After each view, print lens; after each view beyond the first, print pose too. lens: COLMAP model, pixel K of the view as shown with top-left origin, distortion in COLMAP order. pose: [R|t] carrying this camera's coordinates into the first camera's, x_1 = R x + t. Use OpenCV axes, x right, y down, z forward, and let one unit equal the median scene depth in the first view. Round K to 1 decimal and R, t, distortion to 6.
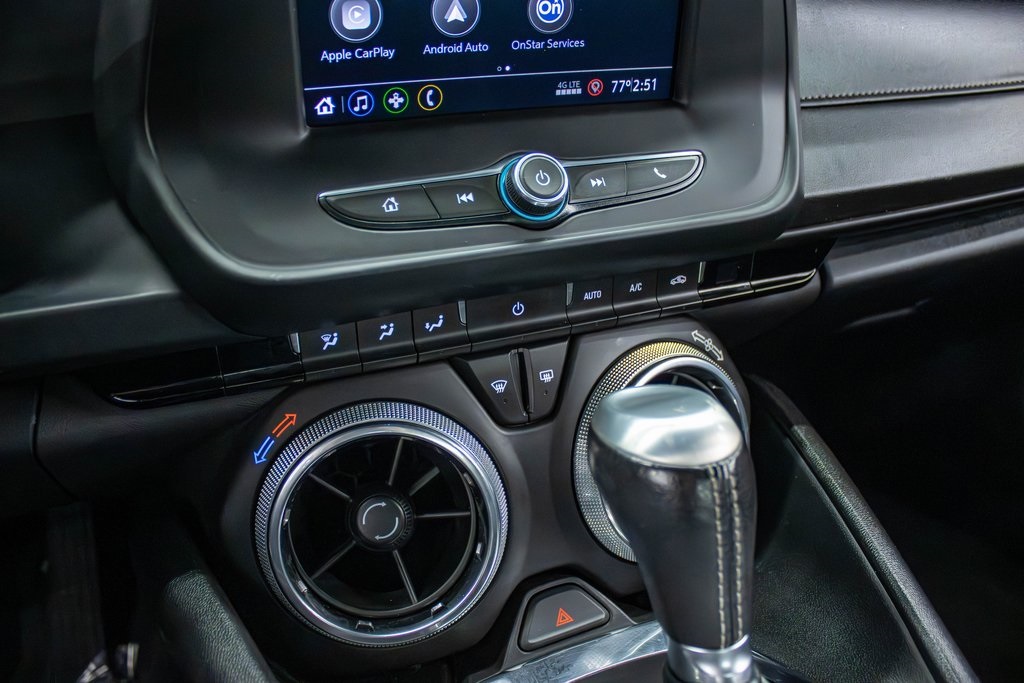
lens RADIAL K [[838.5, 0, 490.5], [0, 838.5, 341.4], [0, 0, 1]] dist [-0.180430, 0.177977]
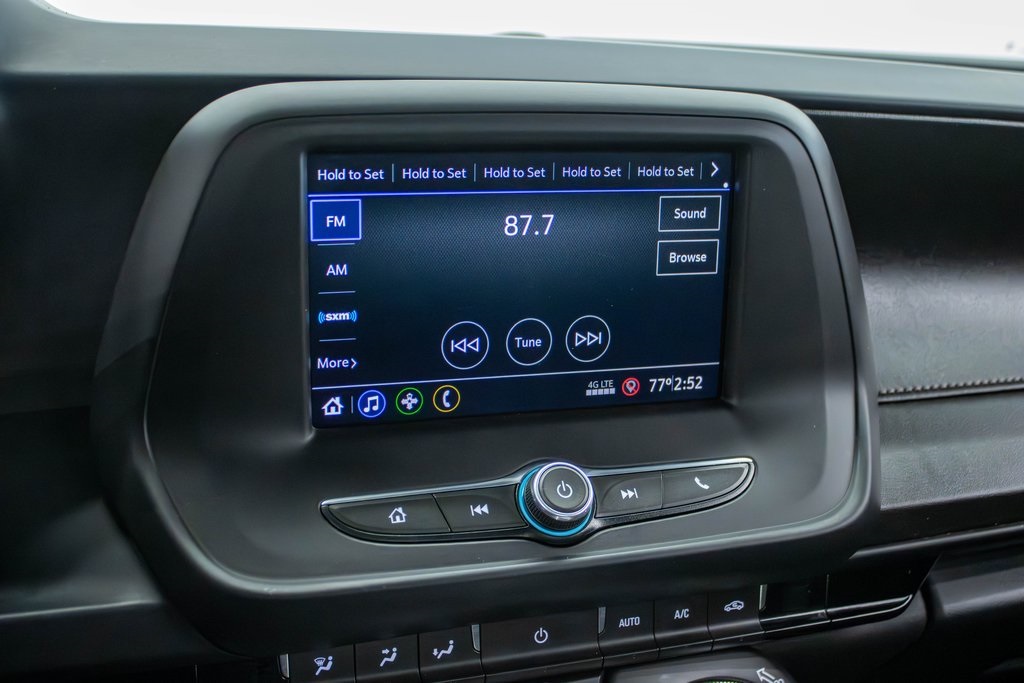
lens RADIAL K [[1187.2, 0, 484.9], [0, 1187.2, 343.1], [0, 0, 1]] dist [-0.089634, 0.078794]
pose [[0.997562, 0.014075, -0.068357, 0.057119], [-0.032712, 0.959495, -0.279820, 0.015307], [0.061649, 0.281373, 0.957616, -0.275496]]
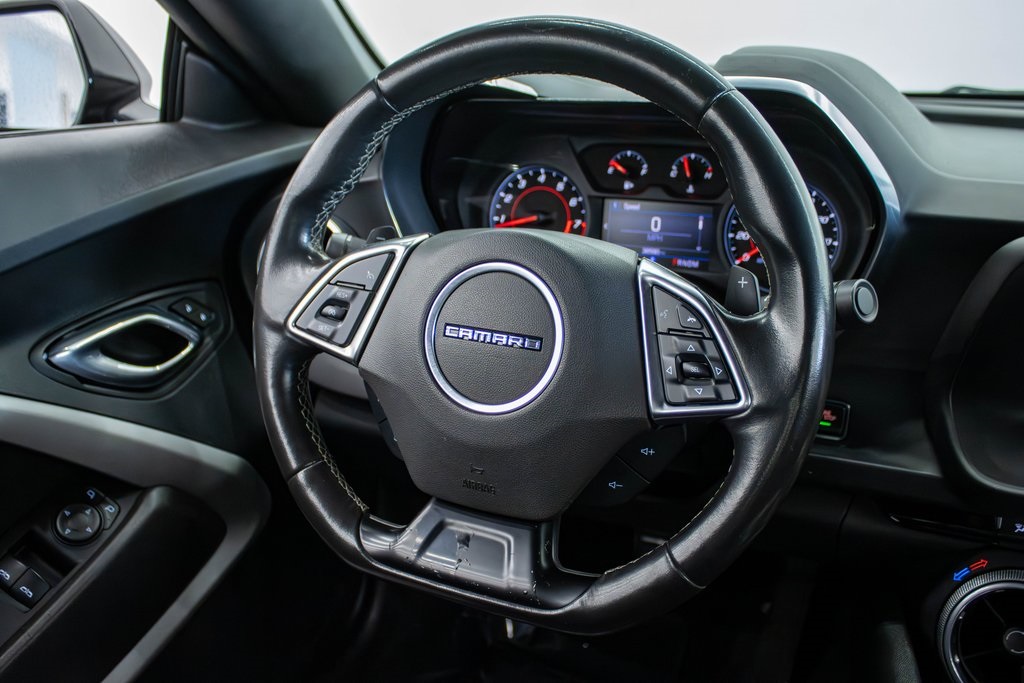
lens RADIAL K [[956.8, 0, 507.1], [0, 956.8, 329.8], [0, 0, 1]] dist [-0.154777, 0.159955]
pose [[0.670229, 0.222472, -0.708025, 0.344285], [-0.304796, 0.952357, 0.010720, -0.086581], [0.676677, 0.208618, 0.706106, -1.111349]]
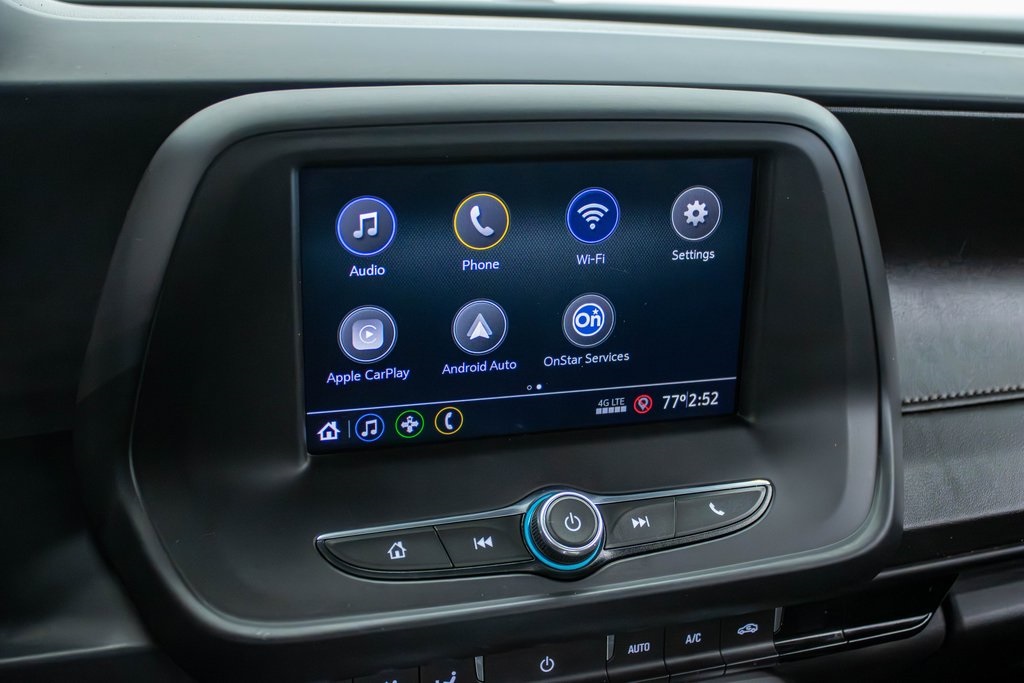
lens RADIAL K [[1187.2, 0, 484.9], [0, 1187.2, 343.1], [0, 0, 1]] dist [-0.089634, 0.078794]
pose [[0.997069, 0.020726, -0.073640, 0.053794], [-0.036488, 0.974893, -0.219662, -0.094999], [0.067239, 0.221706, 0.972793, -0.232312]]
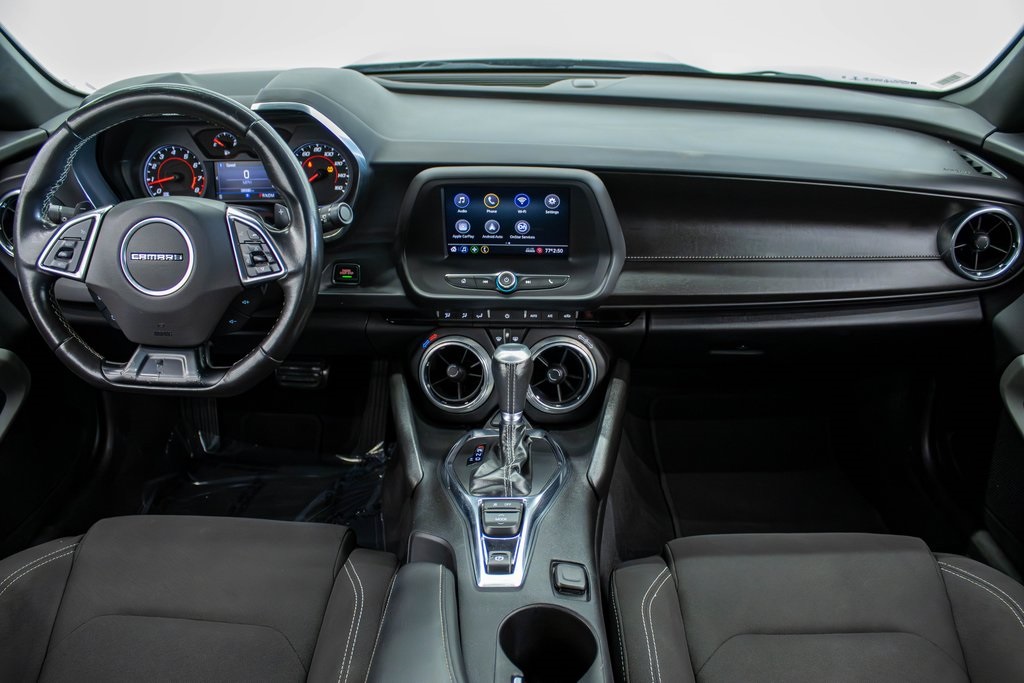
lens RADIAL K [[838.5, 0, 490.5], [0, 838.5, 341.4], [0, 0, 1]] dist [-0.180430, 0.177977]
pose [[0.900456, 0.190704, -0.390911, 1.292588], [-0.178352, 0.981611, 0.068043, -0.155411], [0.396699, 0.008450, 0.917910, -2.027248]]
